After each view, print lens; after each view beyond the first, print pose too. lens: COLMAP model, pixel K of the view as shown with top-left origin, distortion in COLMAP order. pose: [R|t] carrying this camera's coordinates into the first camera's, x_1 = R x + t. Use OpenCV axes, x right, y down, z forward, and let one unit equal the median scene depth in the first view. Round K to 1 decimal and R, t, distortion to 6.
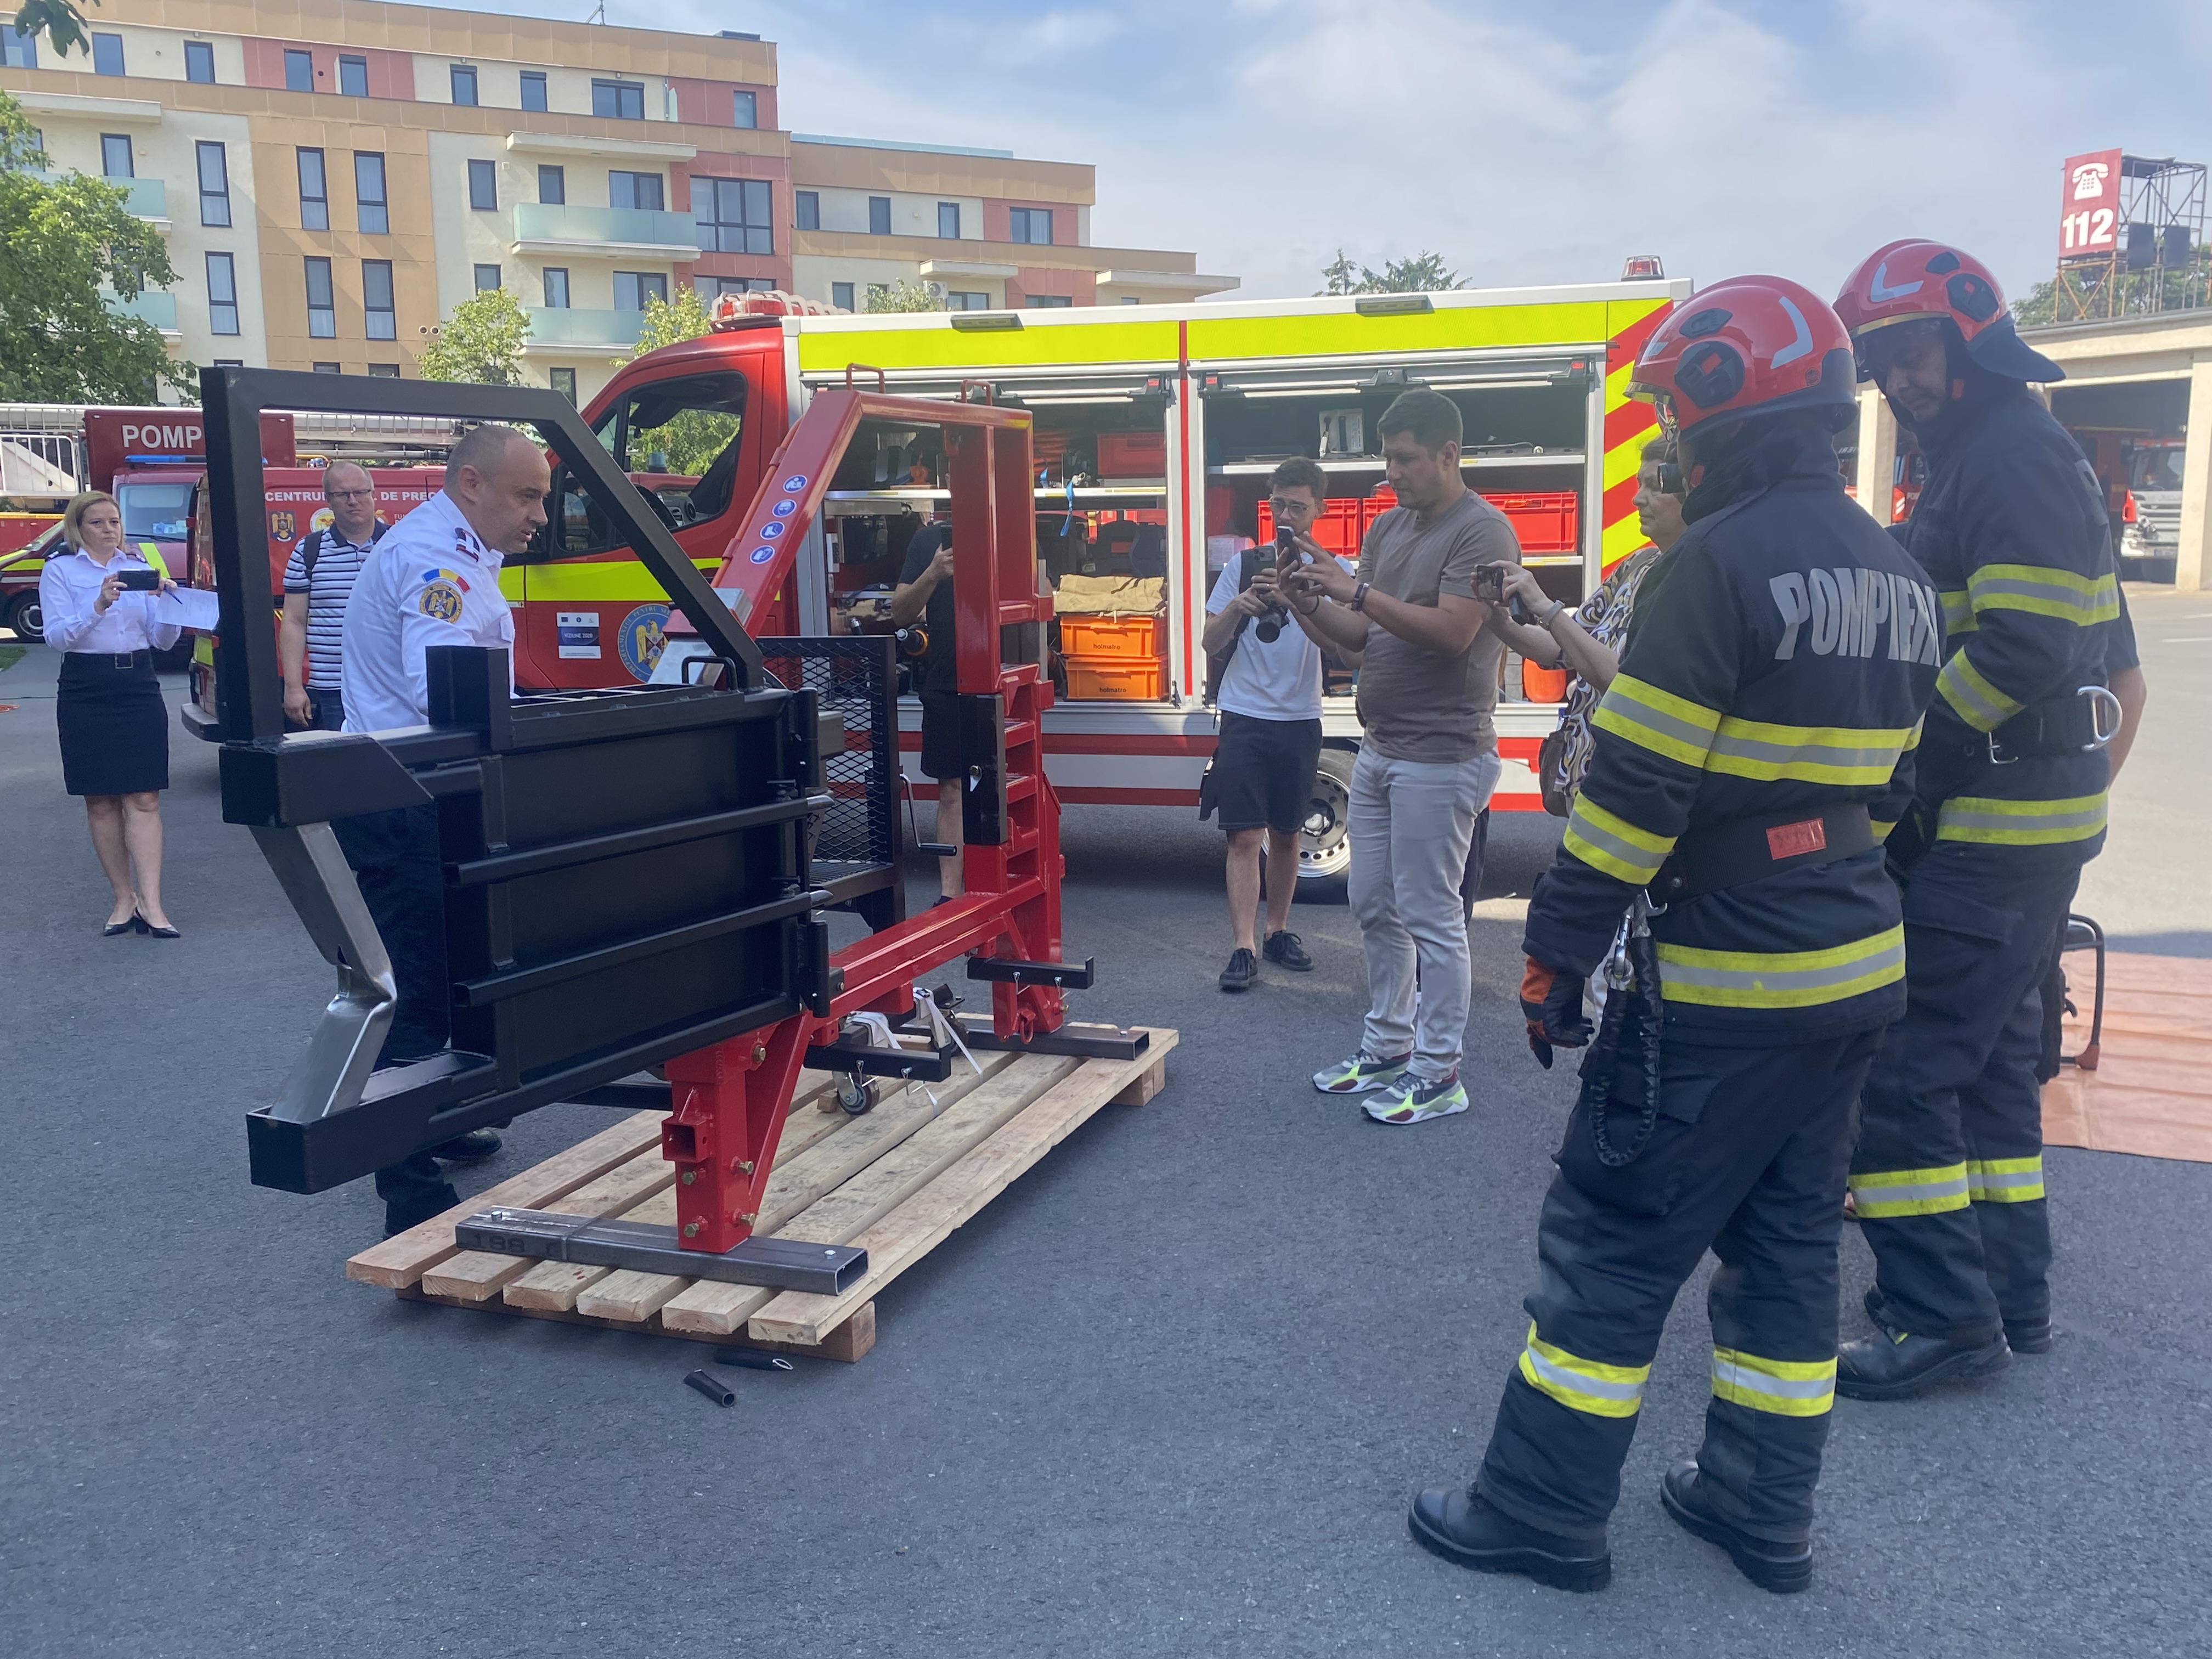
lens RADIAL K [[1966.1, 0, 1152.2], [0, 1966.1, 849.1], [0, 0, 1]] dist [0.034363, -0.058009]
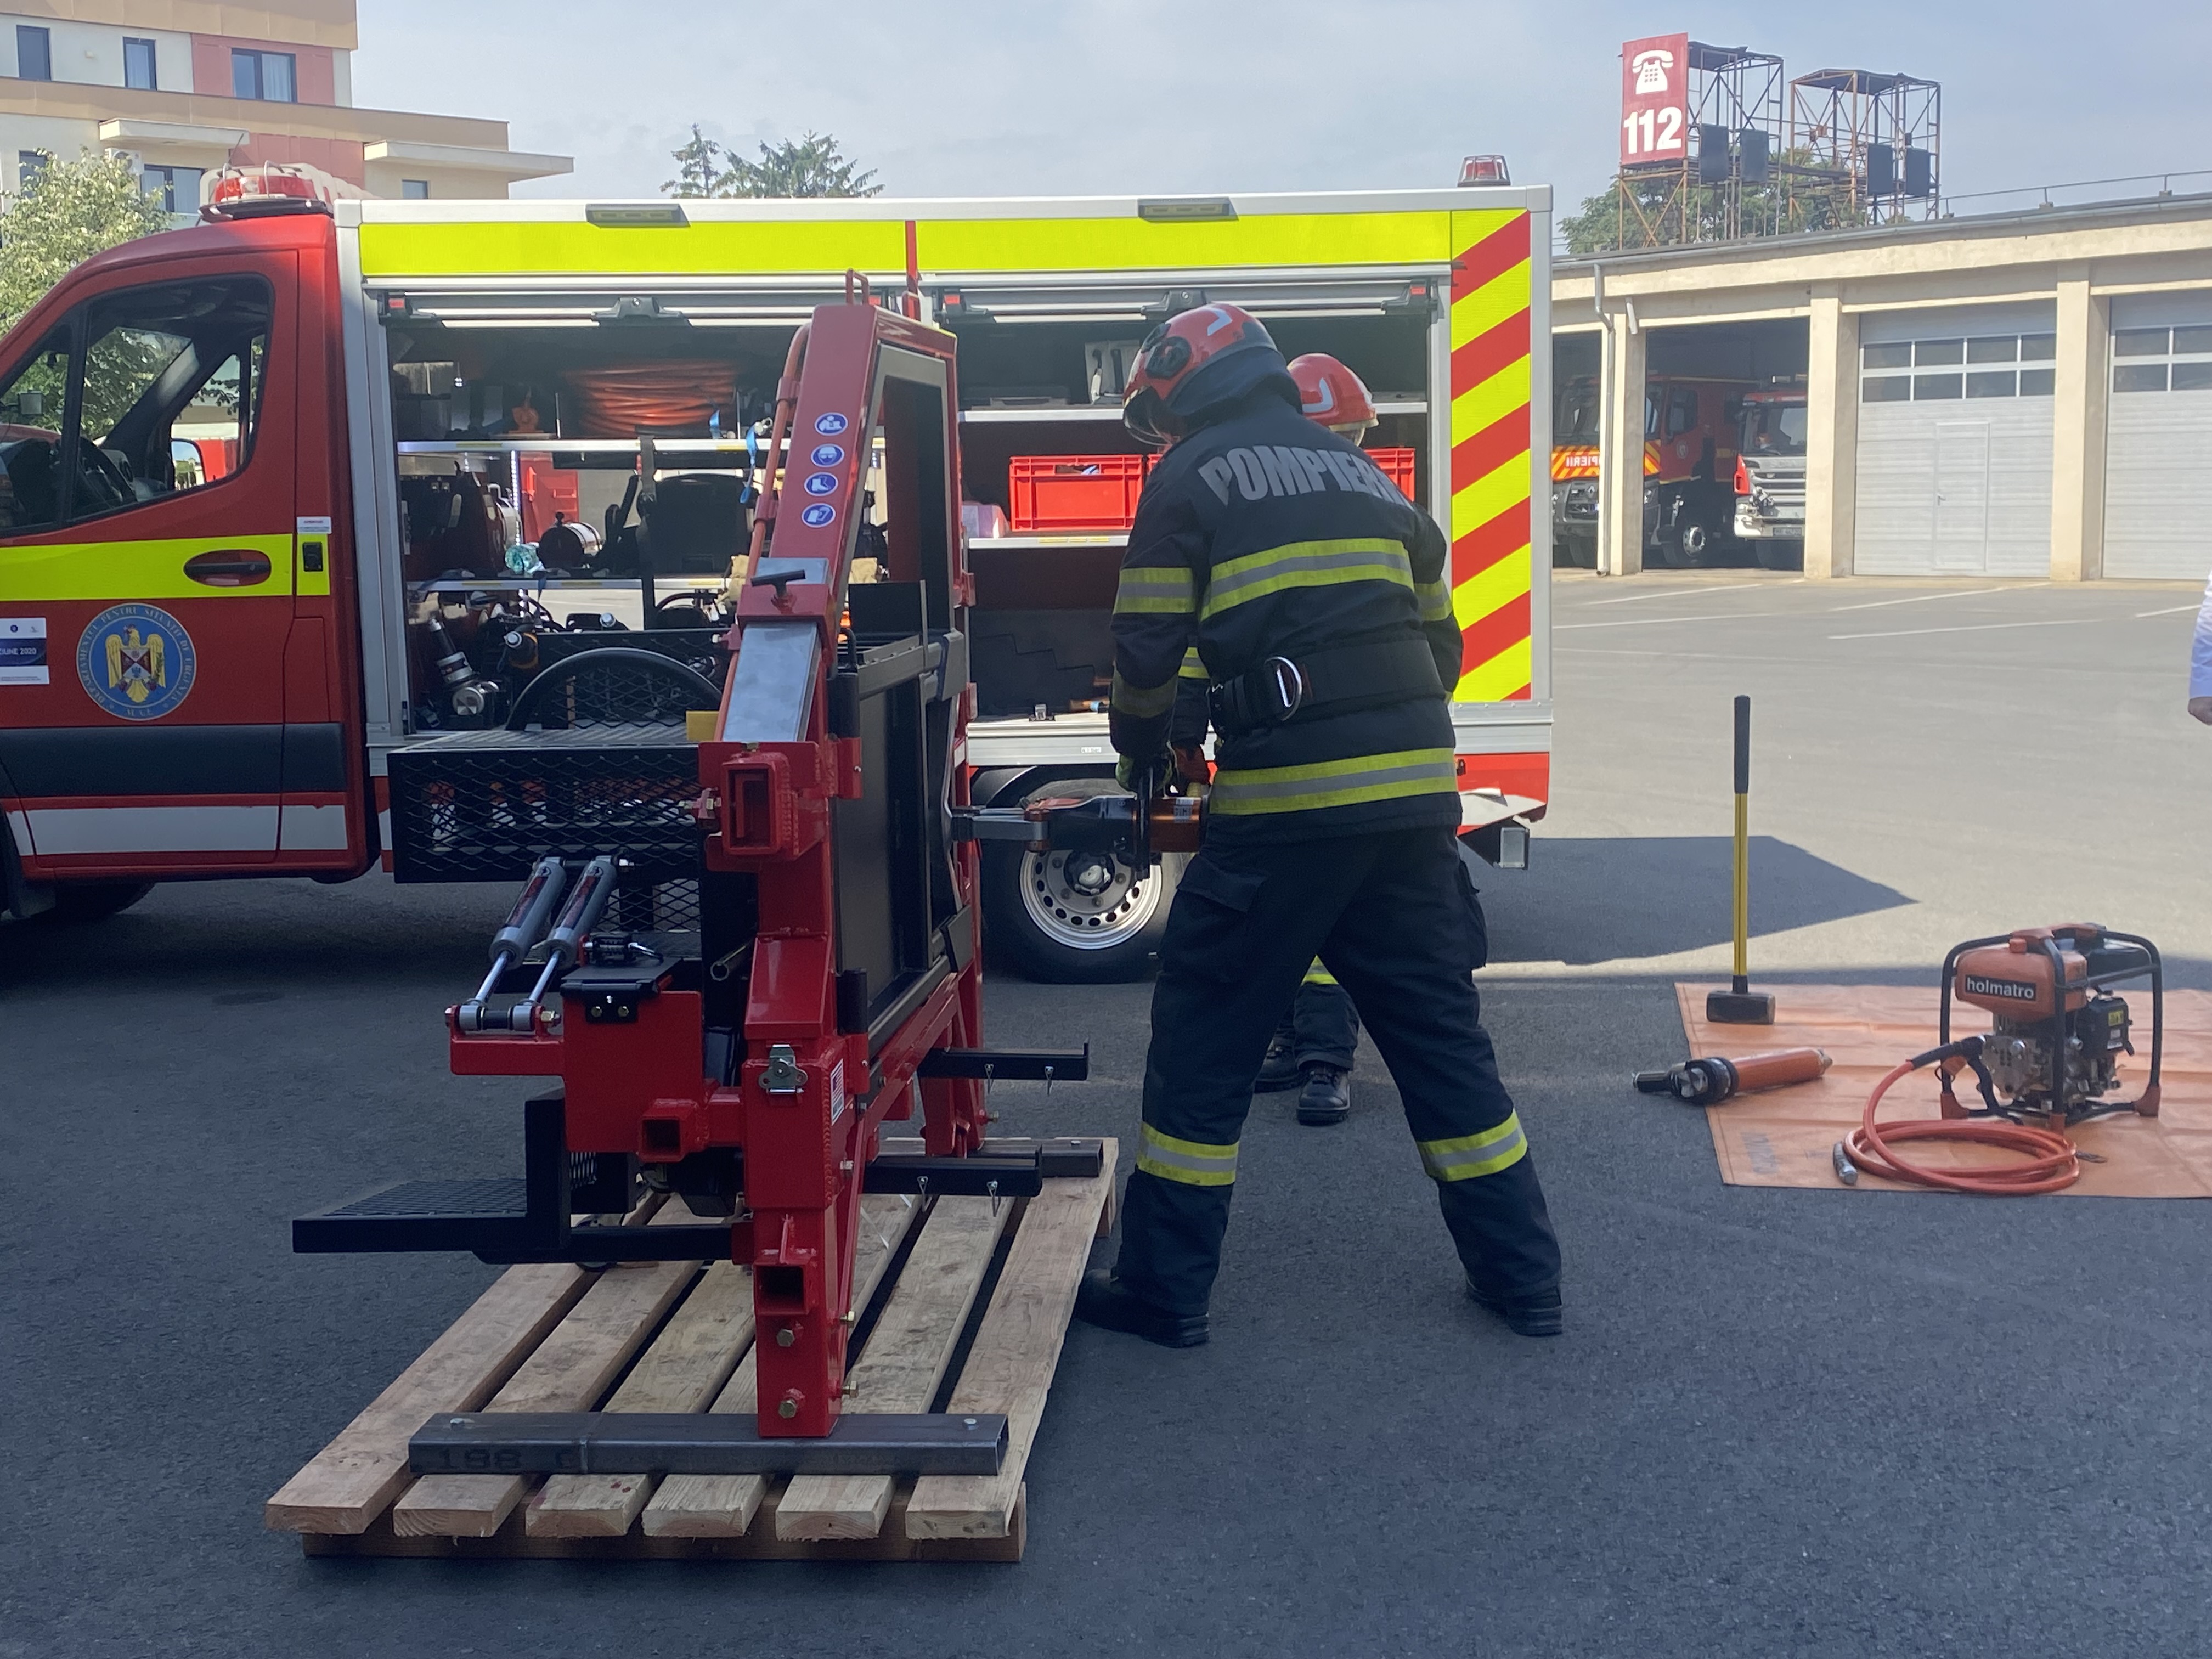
lens RADIAL K [[2733.3, 0, 1143.9], [0, 2733.3, 819.0], [0, 0, 1]] dist [0.048000, 0.000000]
pose [[0.964268, -0.034255, 0.262706, -0.177631], [0.046964, 0.998003, -0.042251, 0.009525], [-0.260734, 0.053079, 0.963950, -0.025255]]
